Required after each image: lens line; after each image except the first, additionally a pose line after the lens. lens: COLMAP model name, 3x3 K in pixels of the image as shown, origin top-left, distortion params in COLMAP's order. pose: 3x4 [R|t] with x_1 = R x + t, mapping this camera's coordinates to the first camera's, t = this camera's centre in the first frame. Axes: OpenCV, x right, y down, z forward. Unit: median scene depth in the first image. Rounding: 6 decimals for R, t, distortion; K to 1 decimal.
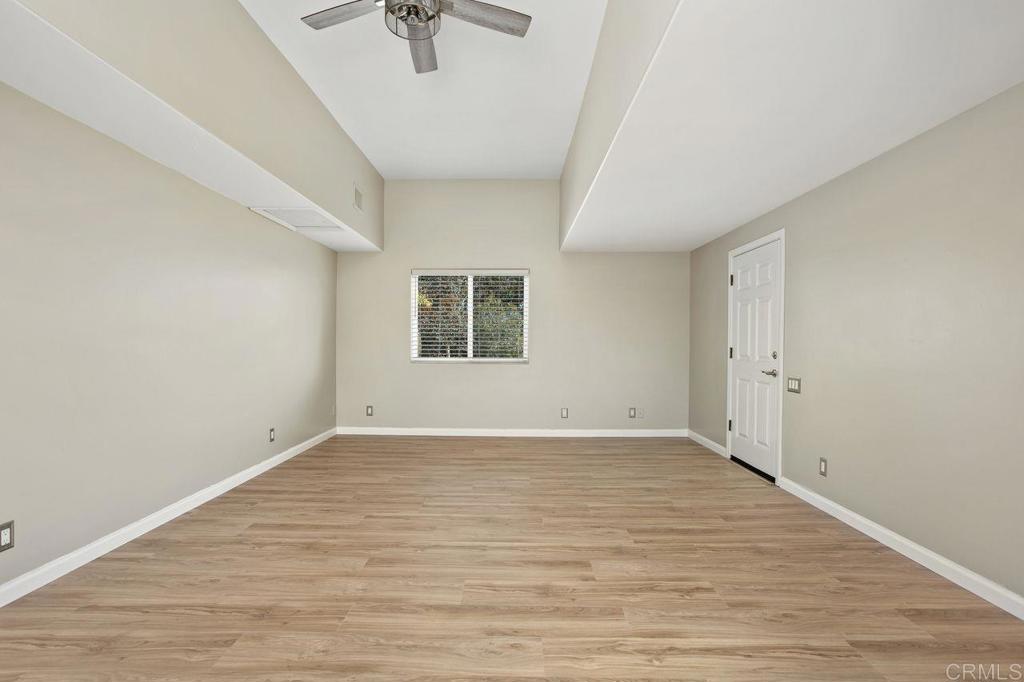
lens RADIAL K [[496.6, 0, 508.8], [0, 496.6, 329.6], [0, 0, 1]] dist [-0.060428, 0.033672]
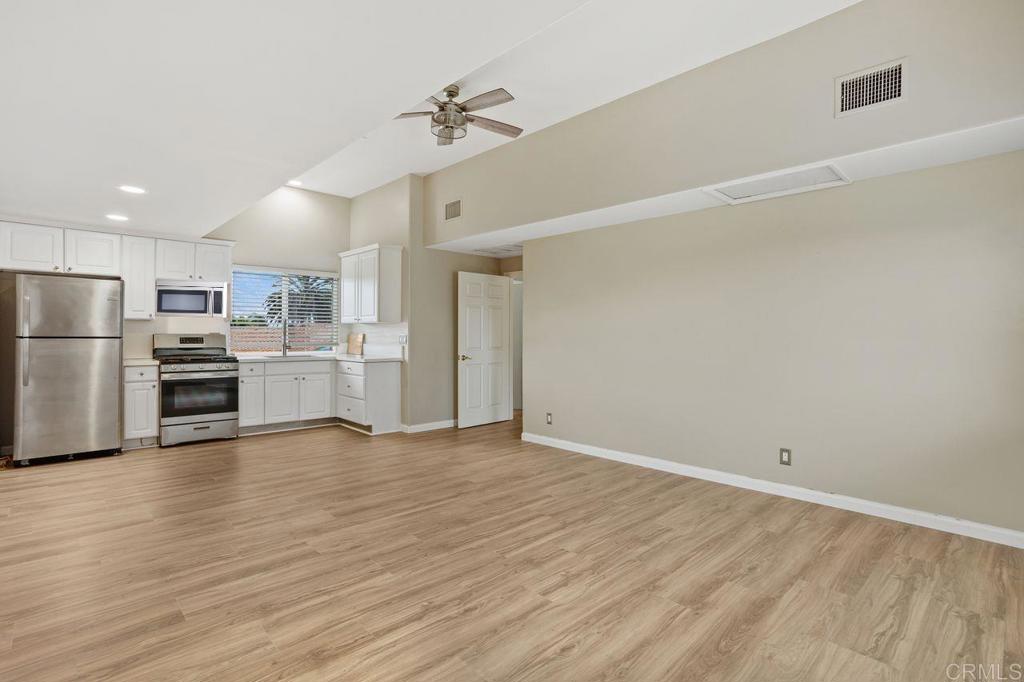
lens RADIAL K [[496.6, 0, 508.8], [0, 496.6, 329.6], [0, 0, 1]] dist [-0.060428, 0.033672]
pose [[-0.712797, -0.016400, -0.701178, 0.546664], [0.008608, 0.999447, -0.032126, 0.033599], [0.701317, -0.028935, -0.712262, 1.653728]]
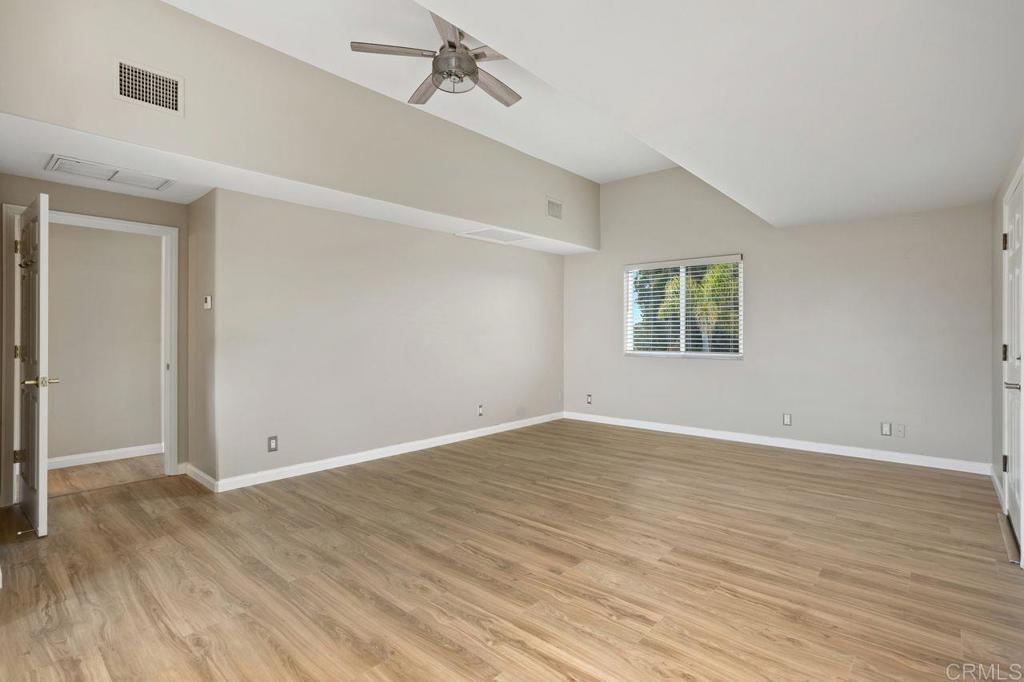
lens RADIAL K [[496.6, 0, 508.8], [0, 496.6, 329.6], [0, 0, 1]] dist [-0.060428, 0.033672]
pose [[0.756309, -0.009427, -0.654146, 0.529426], [0.020076, 0.999760, 0.008804, -0.002616], [0.653906, -0.019792, 0.756317, 0.121670]]
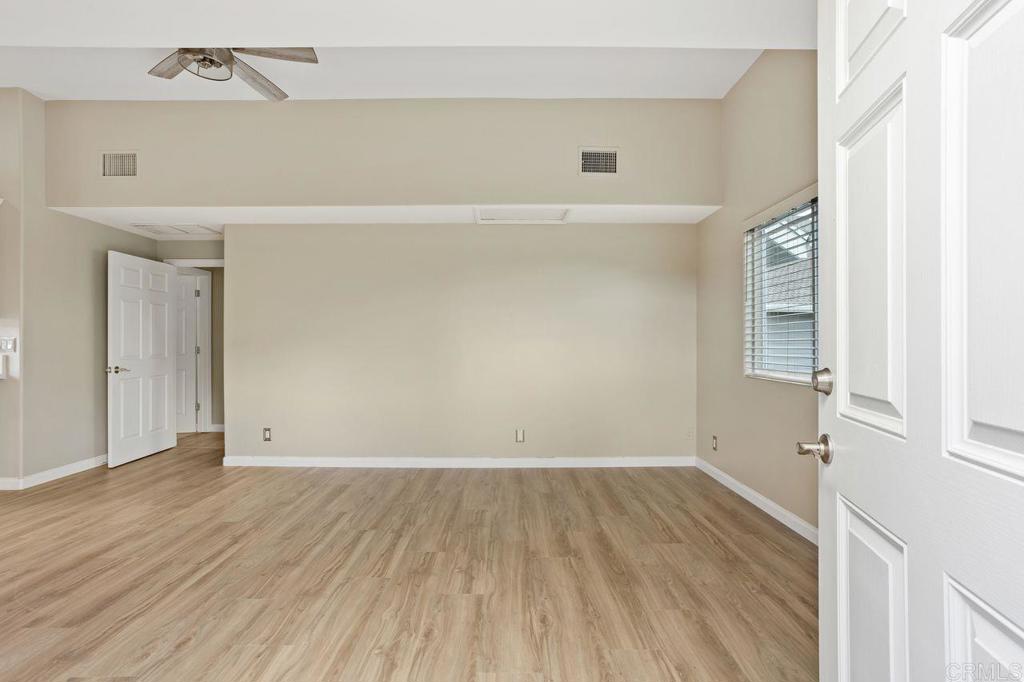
lens RADIAL K [[498.3, 0, 508.6], [0, 498.3, 337.1], [0, 0, 1]] dist [-0.057644, 0.033204]
pose [[0.020506, -0.017591, -0.999635, 0.712579], [0.025931, 0.999518, -0.017057, 0.039185], [0.999453, -0.025571, 0.020953, 1.258355]]
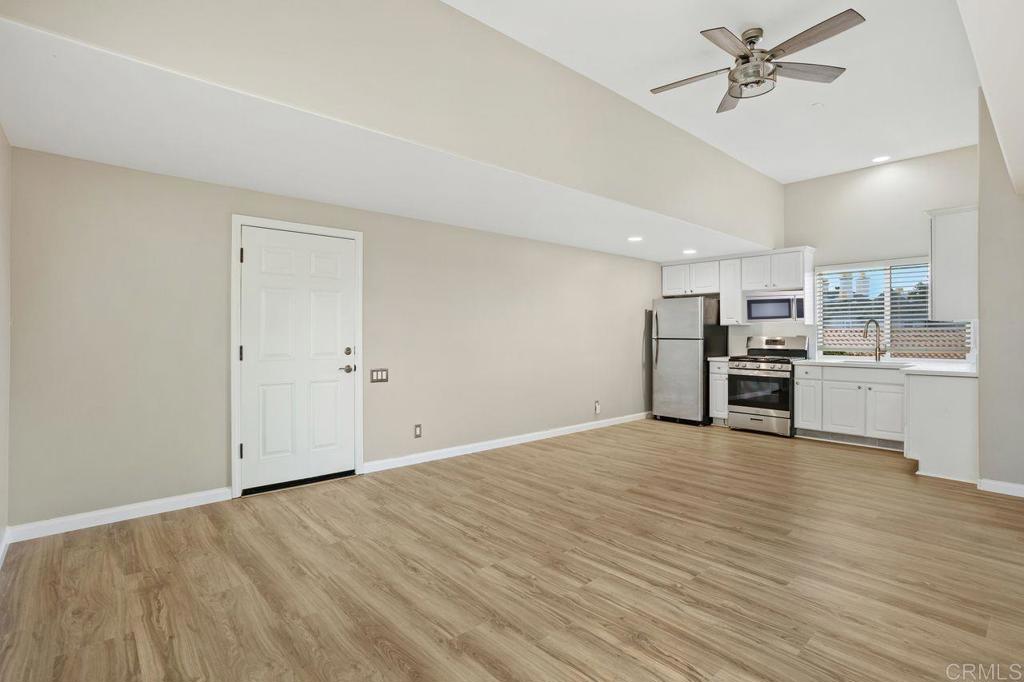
lens RADIAL K [[498.3, 0, 508.6], [0, 498.3, 337.1], [0, 0, 1]] dist [-0.057644, 0.033204]
pose [[-0.675630, -0.010448, 0.737167, -0.514891], [-0.023993, 0.999682, -0.007822, 0.027034], [-0.736850, -0.022972, -0.675665, 1.704472]]
